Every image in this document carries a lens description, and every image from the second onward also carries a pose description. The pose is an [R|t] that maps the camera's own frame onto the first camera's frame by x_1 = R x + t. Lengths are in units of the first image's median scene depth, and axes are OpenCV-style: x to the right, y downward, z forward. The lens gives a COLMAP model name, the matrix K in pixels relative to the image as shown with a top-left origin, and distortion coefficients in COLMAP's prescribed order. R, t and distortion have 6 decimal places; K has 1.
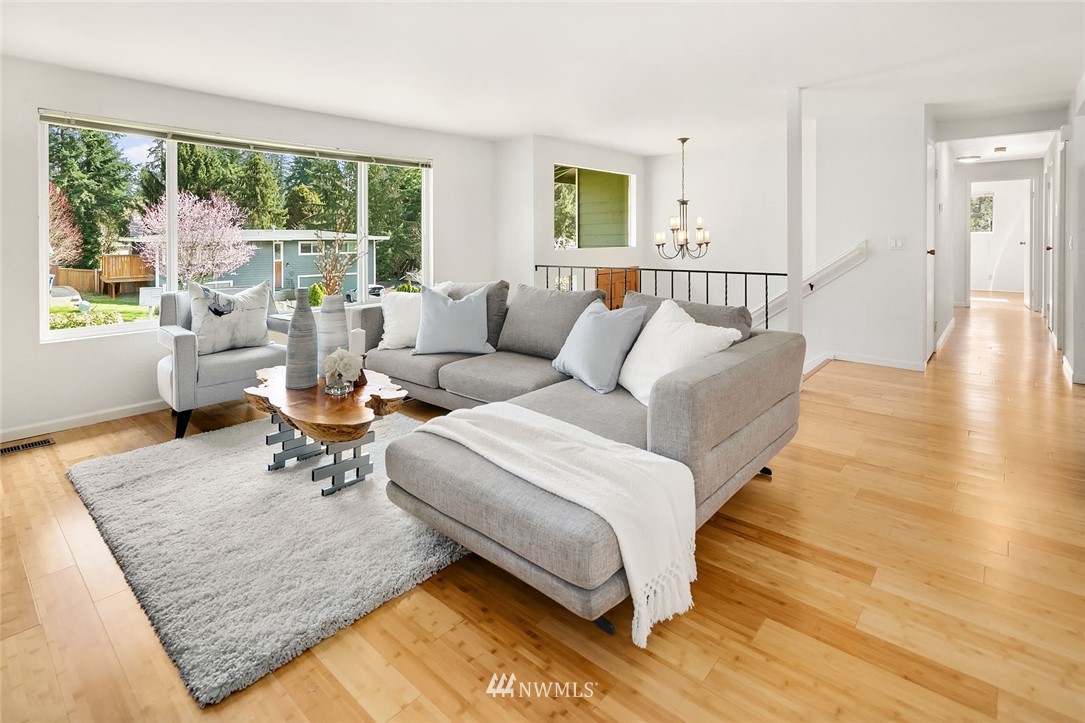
lens RADIAL K [[516.5, 0, 541.7], [0, 516.5, 339.6], [0, 0, 1]] dist [-0.000676, -0.000040]
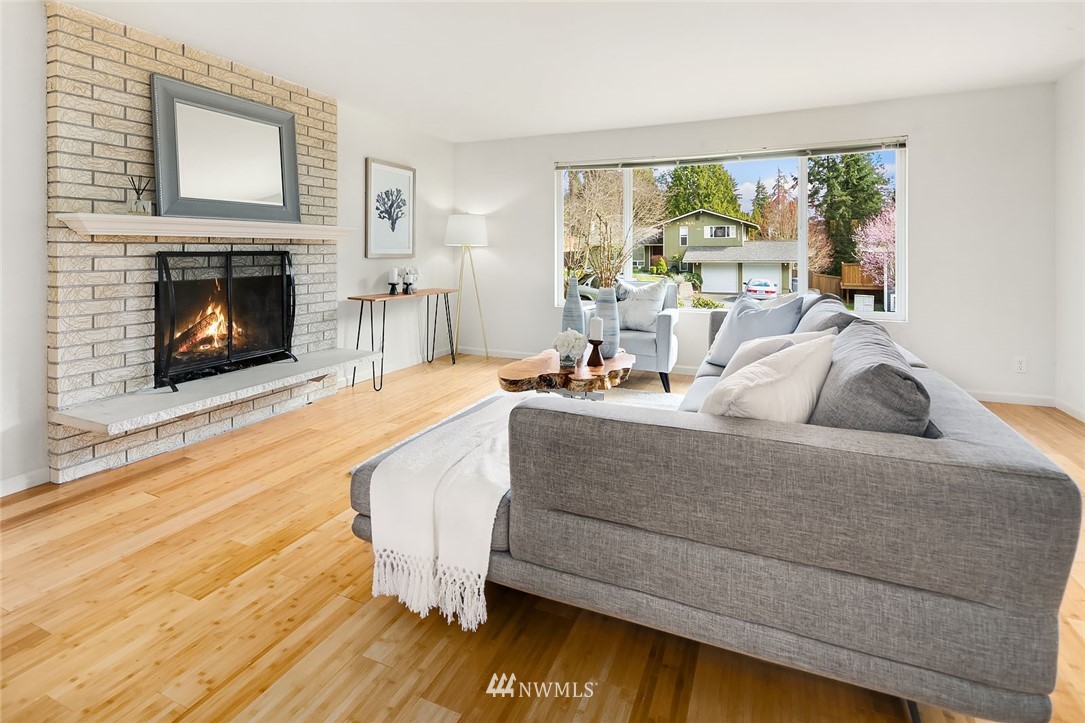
lens RADIAL K [[523.3, 0, 542.5], [0, 523.3, 361.5], [0, 0, 1]] dist [0.000840, 0.000105]
pose [[0.300423, 0.201026, -0.932381, 0.374211], [-0.185236, 0.971222, 0.149715, -0.040185], [0.935646, 0.127732, 0.329015, 0.267518]]
